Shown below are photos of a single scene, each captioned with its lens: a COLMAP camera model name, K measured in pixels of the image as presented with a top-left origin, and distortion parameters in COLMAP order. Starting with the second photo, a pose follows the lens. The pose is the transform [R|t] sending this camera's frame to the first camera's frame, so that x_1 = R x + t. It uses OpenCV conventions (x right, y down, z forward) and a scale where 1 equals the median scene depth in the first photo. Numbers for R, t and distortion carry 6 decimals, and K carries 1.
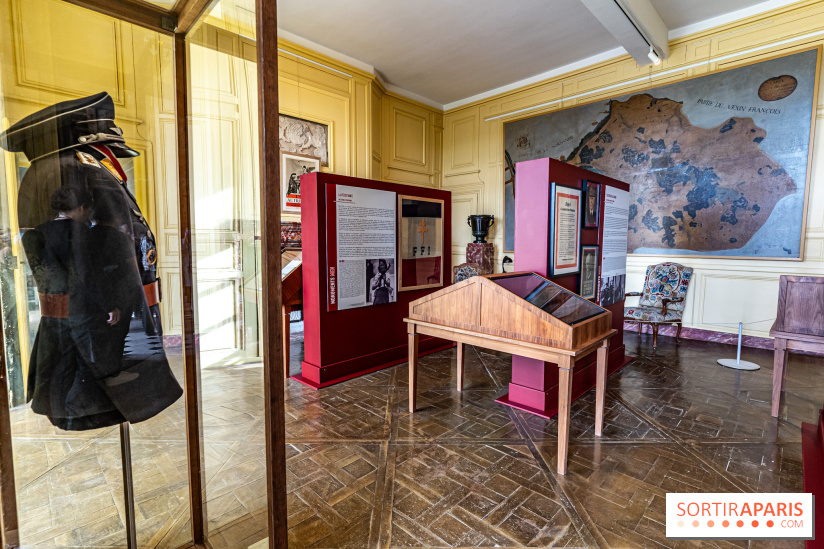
lens RADIAL K [[395.8, 0, 410.7], [0, 395.8, 275.8], [0, 0, 1]] dist [0.005992, 0.000478]
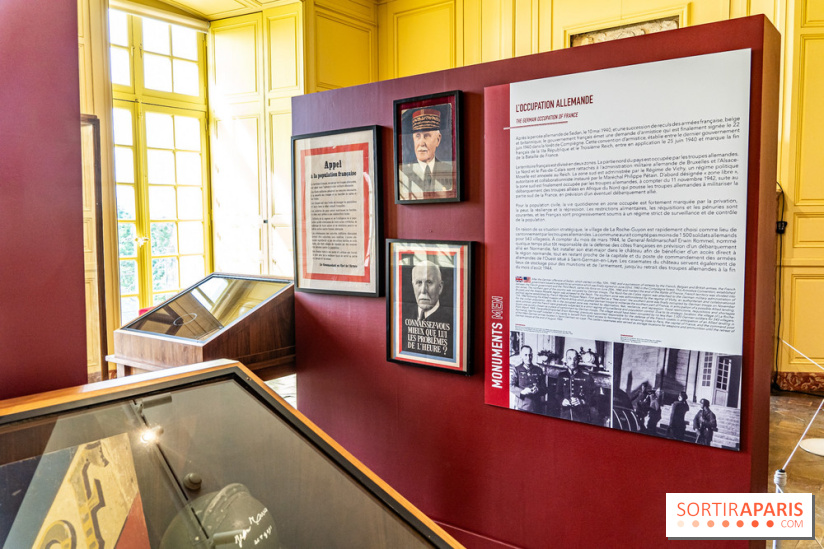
lens RADIAL K [[680.7, 0, 413.5], [0, 680.7, 271.1], [0, 0, 1]] dist [0.005685, 0.004897]
pose [[0.108513, 0.073741, -0.991356, 1.176627], [-0.077274, 0.994853, 0.065543, -0.090838], [0.991087, 0.069493, 0.113652, 0.881587]]
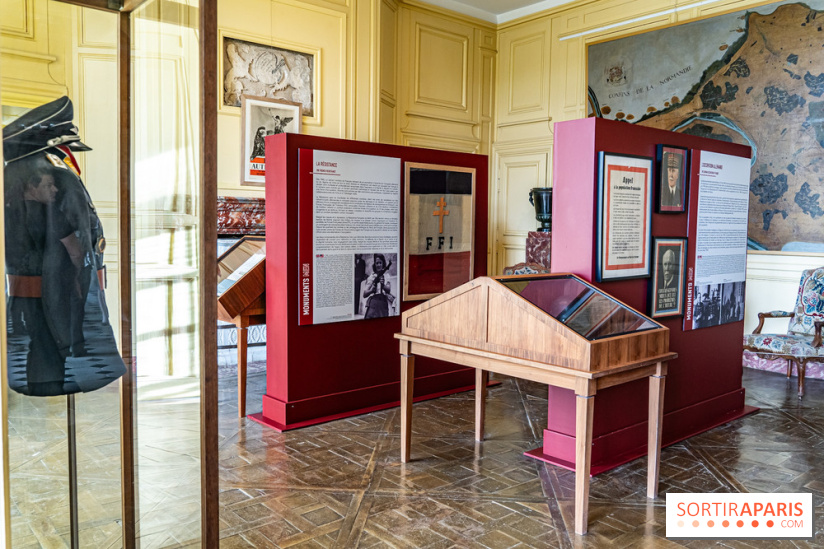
lens RADIAL K [[680.7, 0, 412.6], [0, 680.7, 275.4], [0, 0, 1]] dist [0.005685, 0.004897]
pose [[0.996506, 0.015920, -0.081984, 0.098418], [-0.017101, 0.999760, -0.013718, 0.012912], [0.081746, 0.015072, 0.996539, -0.222143]]
